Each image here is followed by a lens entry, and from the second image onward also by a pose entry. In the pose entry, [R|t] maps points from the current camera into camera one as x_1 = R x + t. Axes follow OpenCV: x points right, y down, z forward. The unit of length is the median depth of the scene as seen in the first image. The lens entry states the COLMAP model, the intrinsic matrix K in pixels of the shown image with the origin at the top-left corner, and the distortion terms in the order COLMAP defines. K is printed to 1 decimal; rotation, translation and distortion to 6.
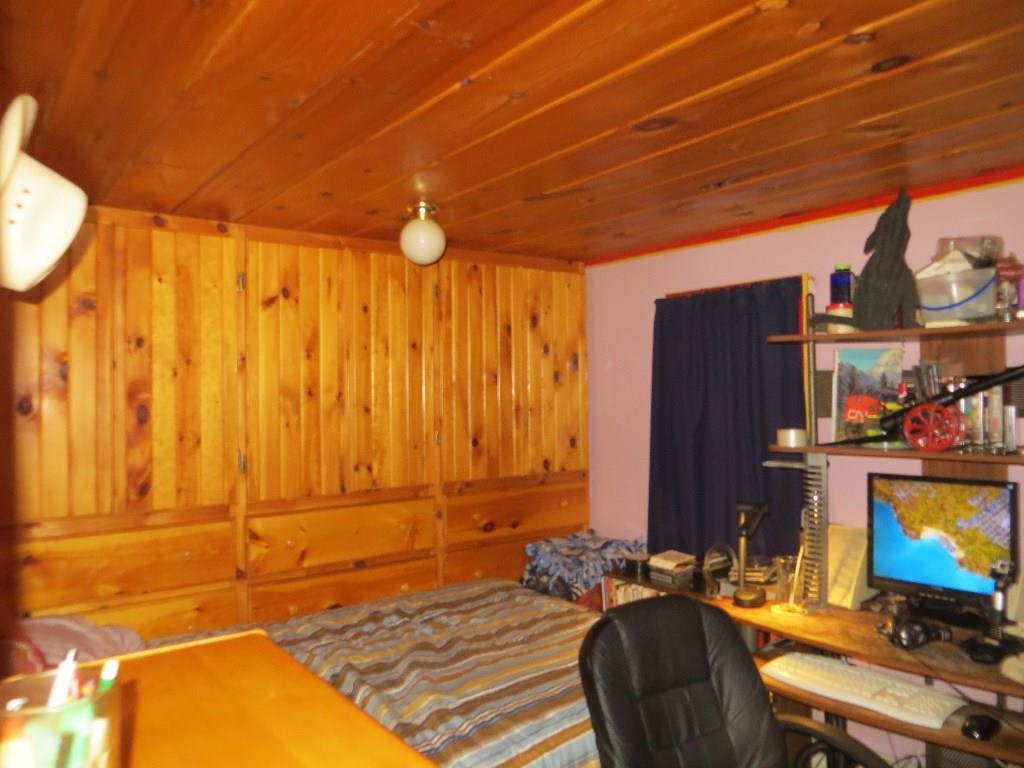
lens RADIAL K [[770.3, 0, 507.6], [0, 770.3, 382.5], [0, 0, 1]] dist [-0.000543, -0.015879]
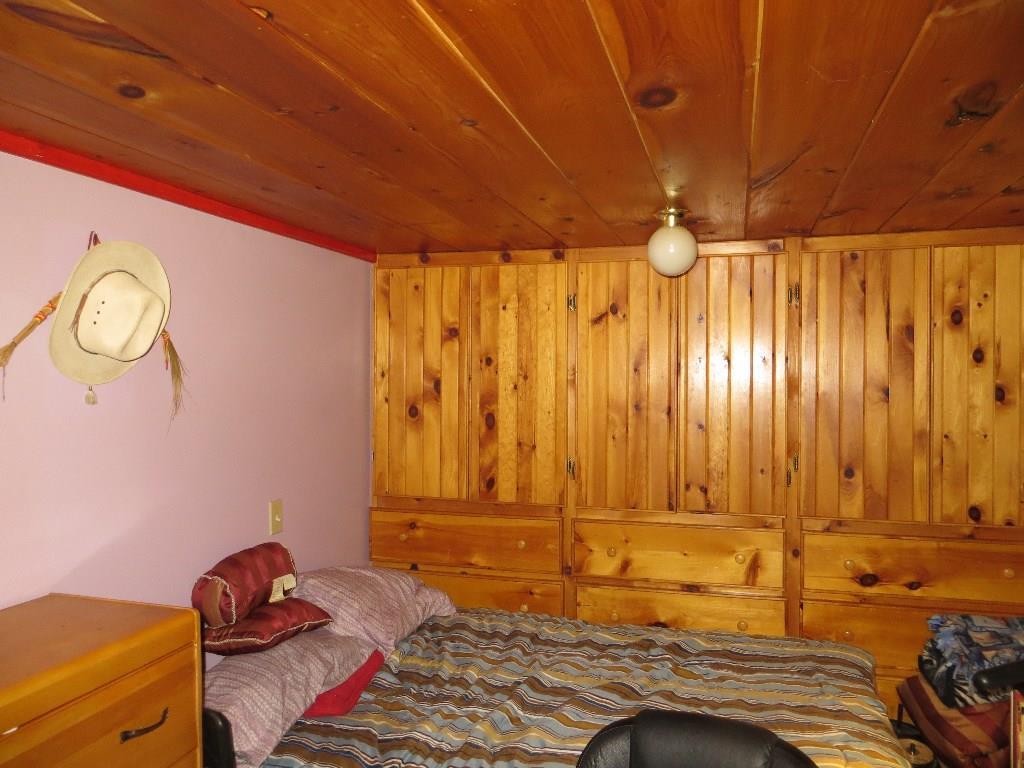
lens RADIAL K [[770.3, 0, 511.9], [0, 770.3, 385.0], [0, 0, 1]] dist [-0.000543, -0.015879]
pose [[0.607544, 0.025358, -0.793882, 0.475747], [-0.000482, 0.999502, 0.031556, -0.050484], [0.794286, -0.018789, 0.607253, 0.281354]]
